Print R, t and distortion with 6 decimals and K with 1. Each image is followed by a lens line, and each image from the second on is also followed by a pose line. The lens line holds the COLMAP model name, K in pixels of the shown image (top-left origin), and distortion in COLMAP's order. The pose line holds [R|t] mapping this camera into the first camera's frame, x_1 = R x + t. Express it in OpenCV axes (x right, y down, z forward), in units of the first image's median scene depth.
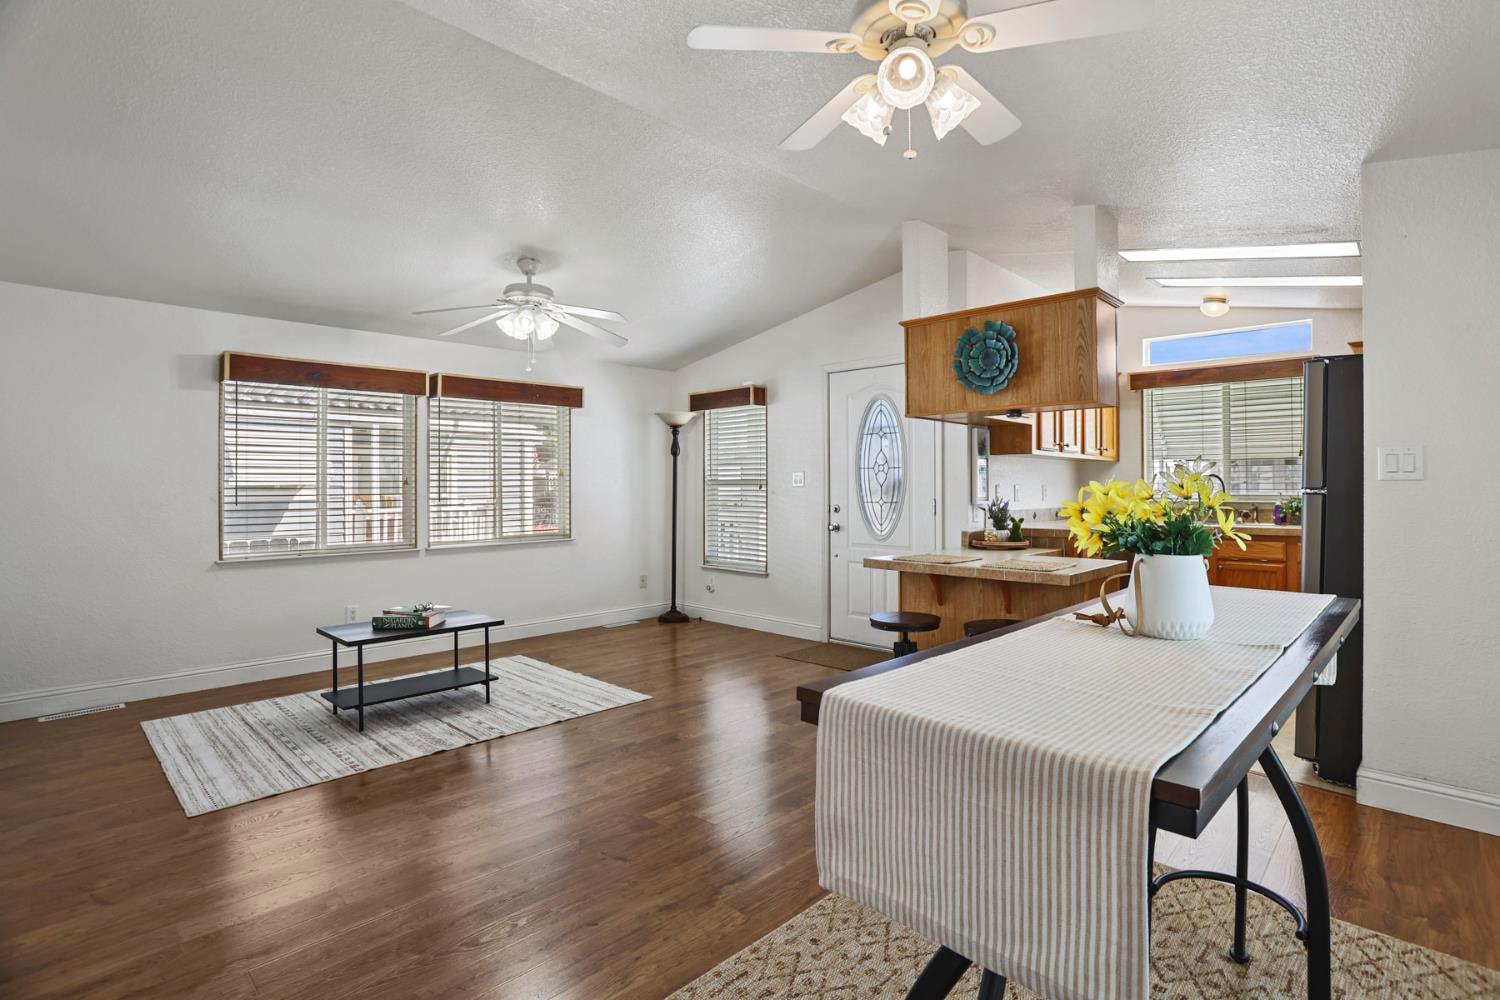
lens RADIAL K [[732.8, 0, 766.6], [0, 732.8, 483.2], [0, 0, 1]] dist [-0.078186, 0.034930]
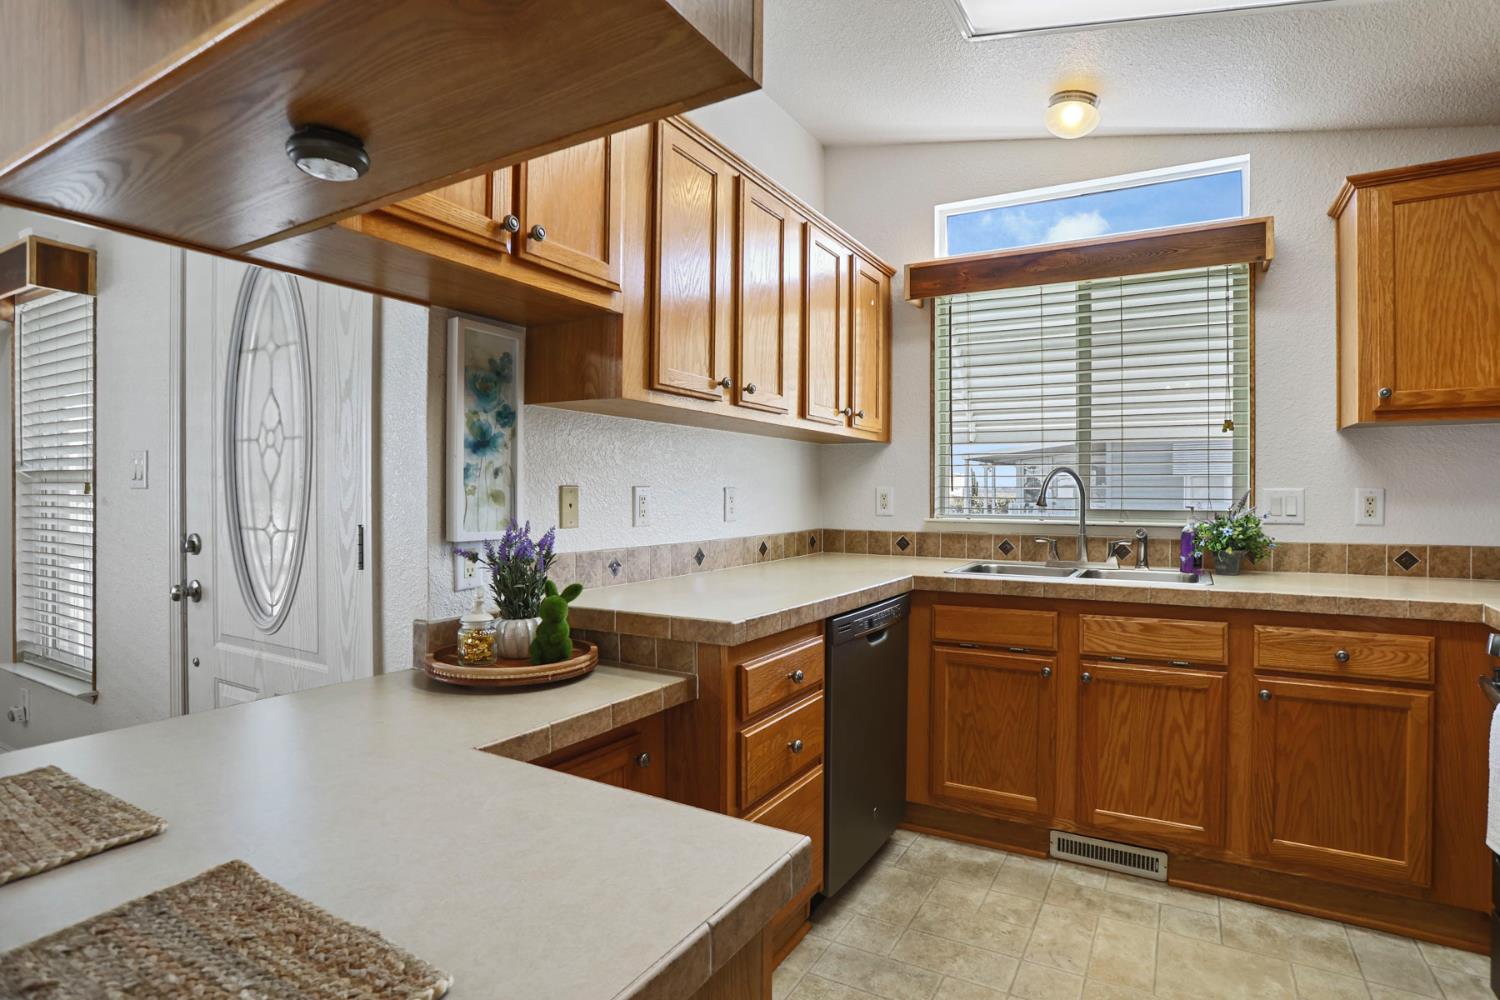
lens RADIAL K [[758.1, 0, 778.3], [0, 758.1, 498.5], [0, 0, 1]] dist [-0.080449, 0.040672]
pose [[0.967046, 0.003295, 0.254580, 0.387263], [-0.007096, 0.999877, 0.014012, 0.003429], [-0.254502, -0.015357, 0.966950, 0.701773]]
